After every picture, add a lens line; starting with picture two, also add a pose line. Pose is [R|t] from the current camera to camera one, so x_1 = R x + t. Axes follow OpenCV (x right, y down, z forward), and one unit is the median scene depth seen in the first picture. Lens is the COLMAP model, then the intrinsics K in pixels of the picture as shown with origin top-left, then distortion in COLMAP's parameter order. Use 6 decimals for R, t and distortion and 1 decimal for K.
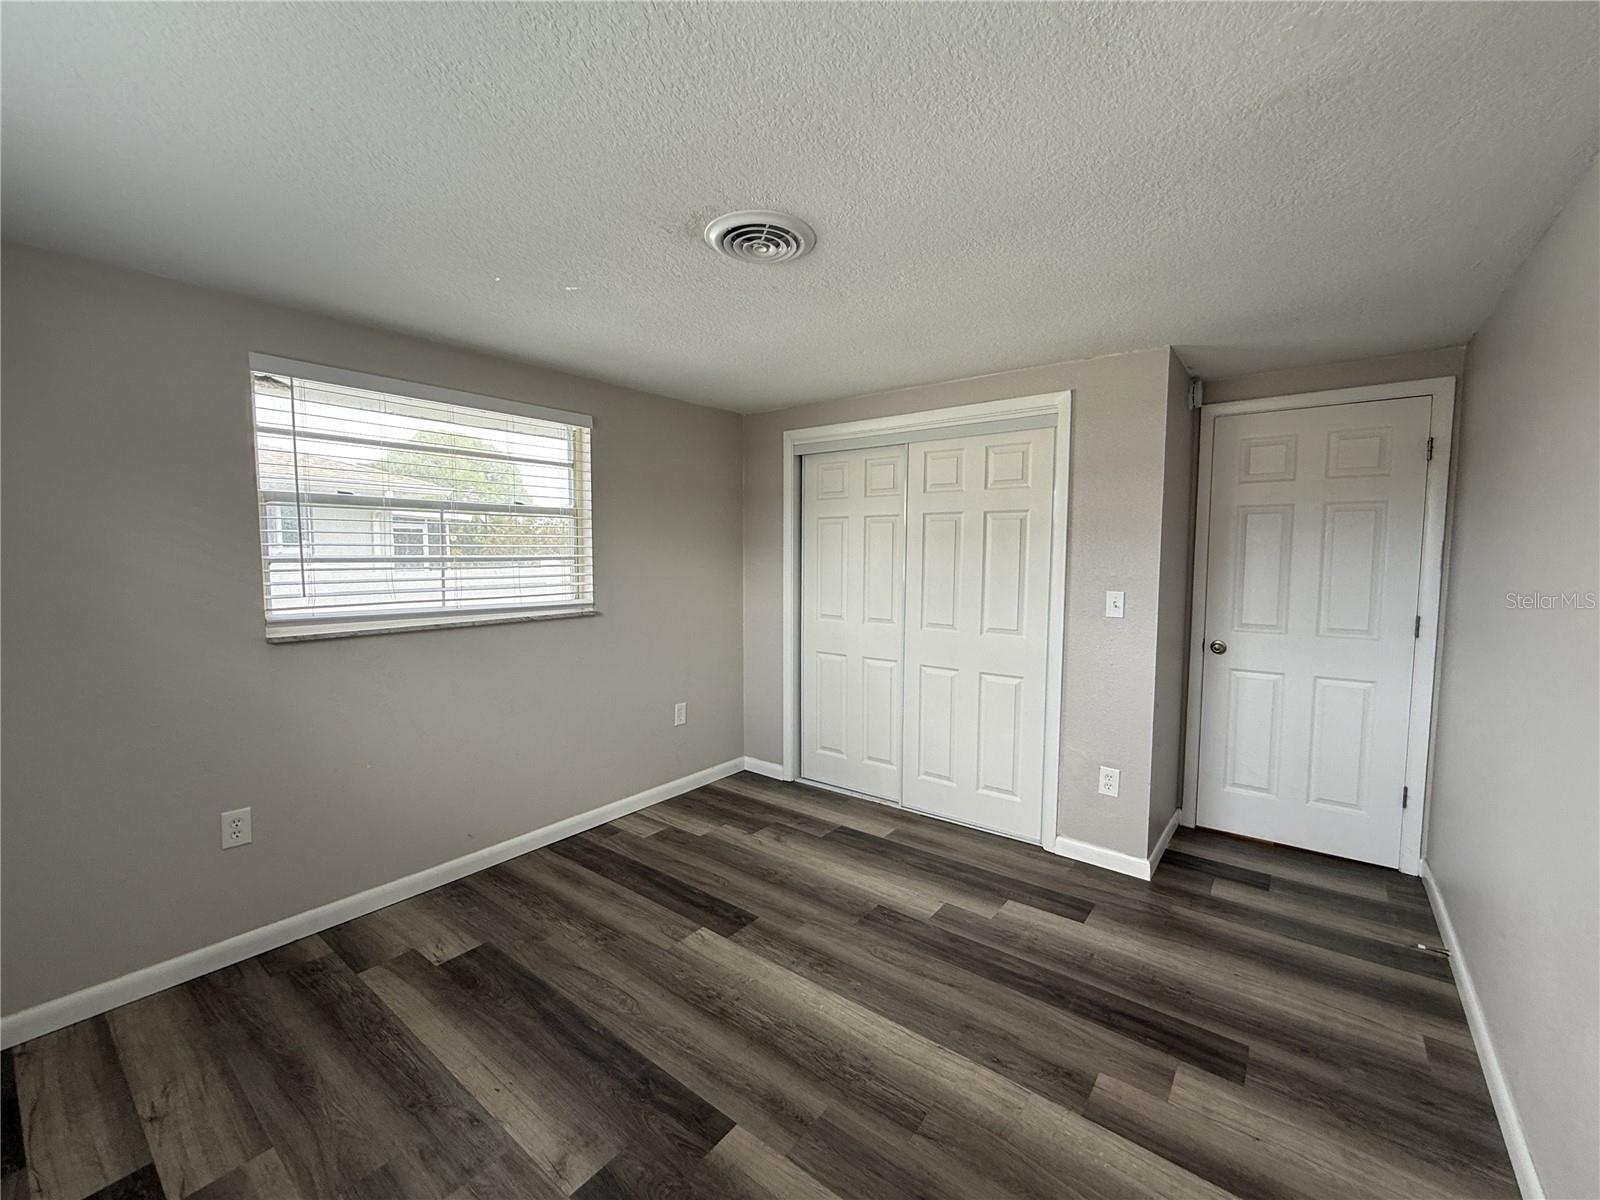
lens RADIAL K [[650.5, 0, 800.0], [0, 650.5, 600.0], [0, 0, 1]] dist [0.001014, 0.000073]
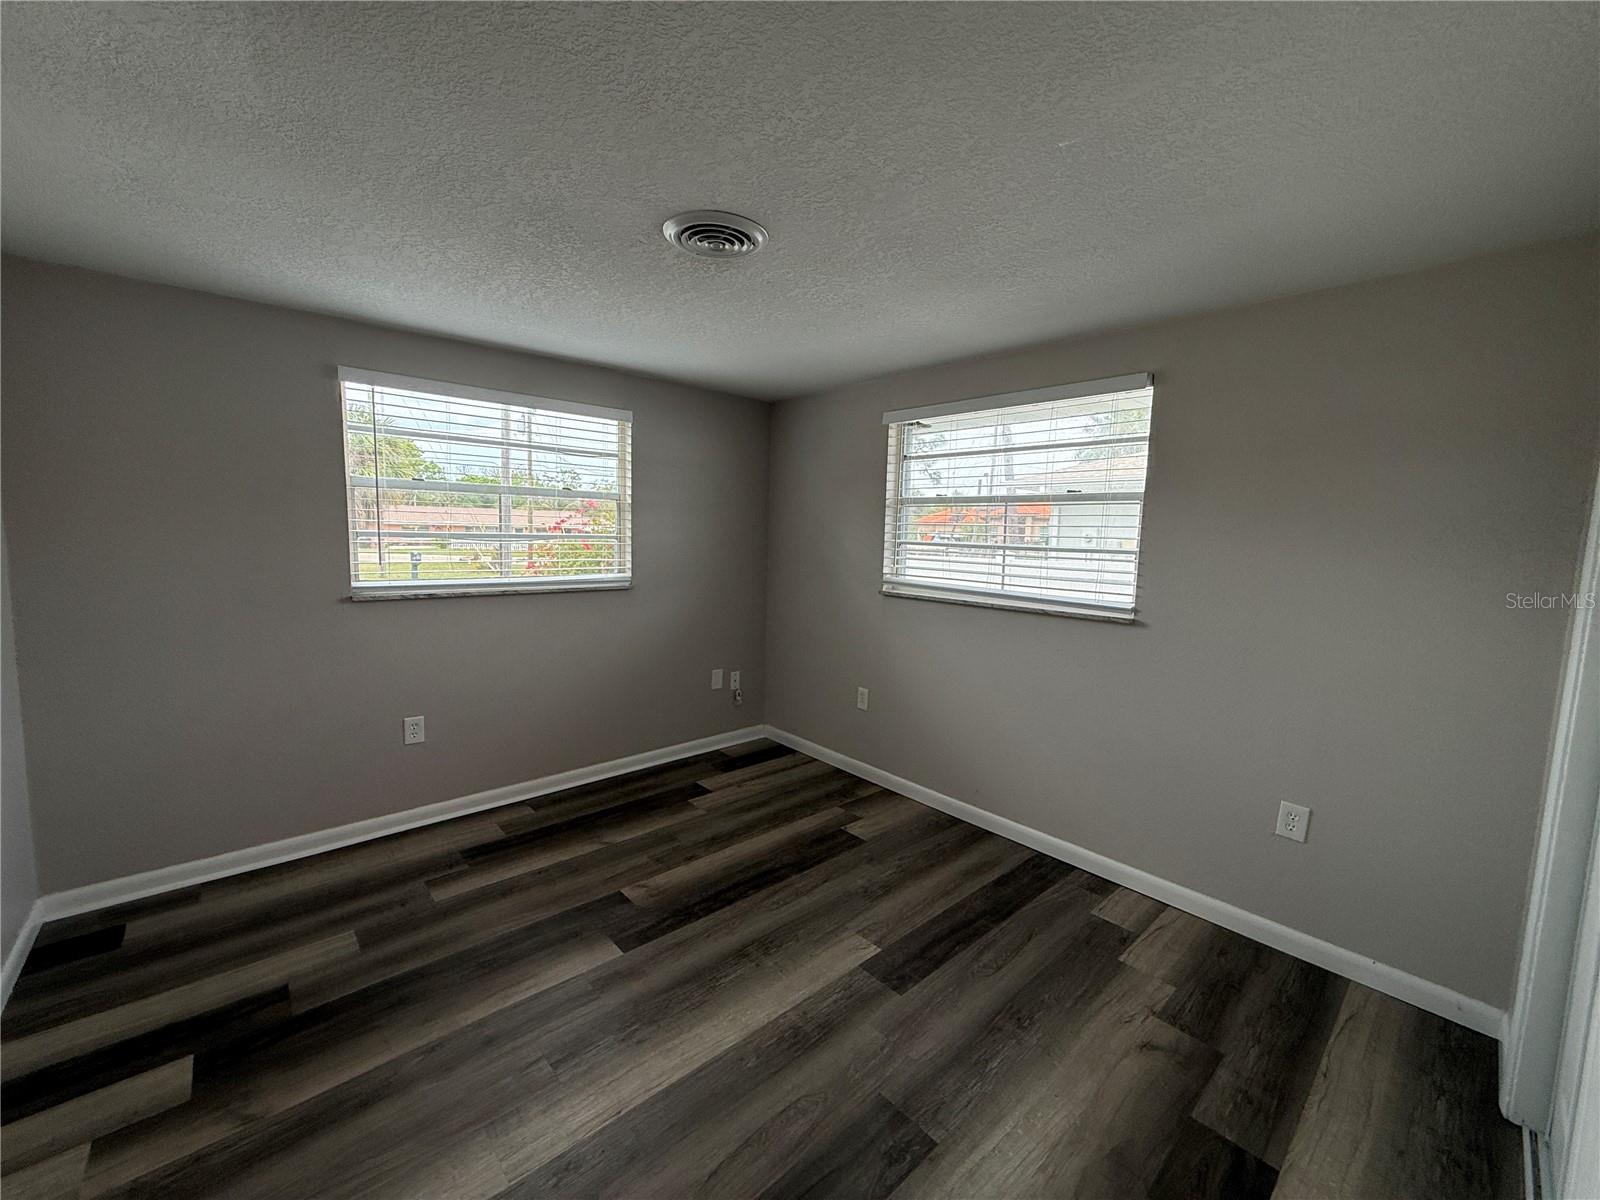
lens RADIAL K [[637.3, 0, 797.3], [0, 637.3, 599.7], [0, 0, 1]] dist [0.000210, 0.000393]
pose [[-0.172253, 0.096130, -0.980351, 0.650572], [-0.102107, 0.988123, 0.114833, -0.068145], [0.979746, 0.119881, -0.160392, 0.898071]]
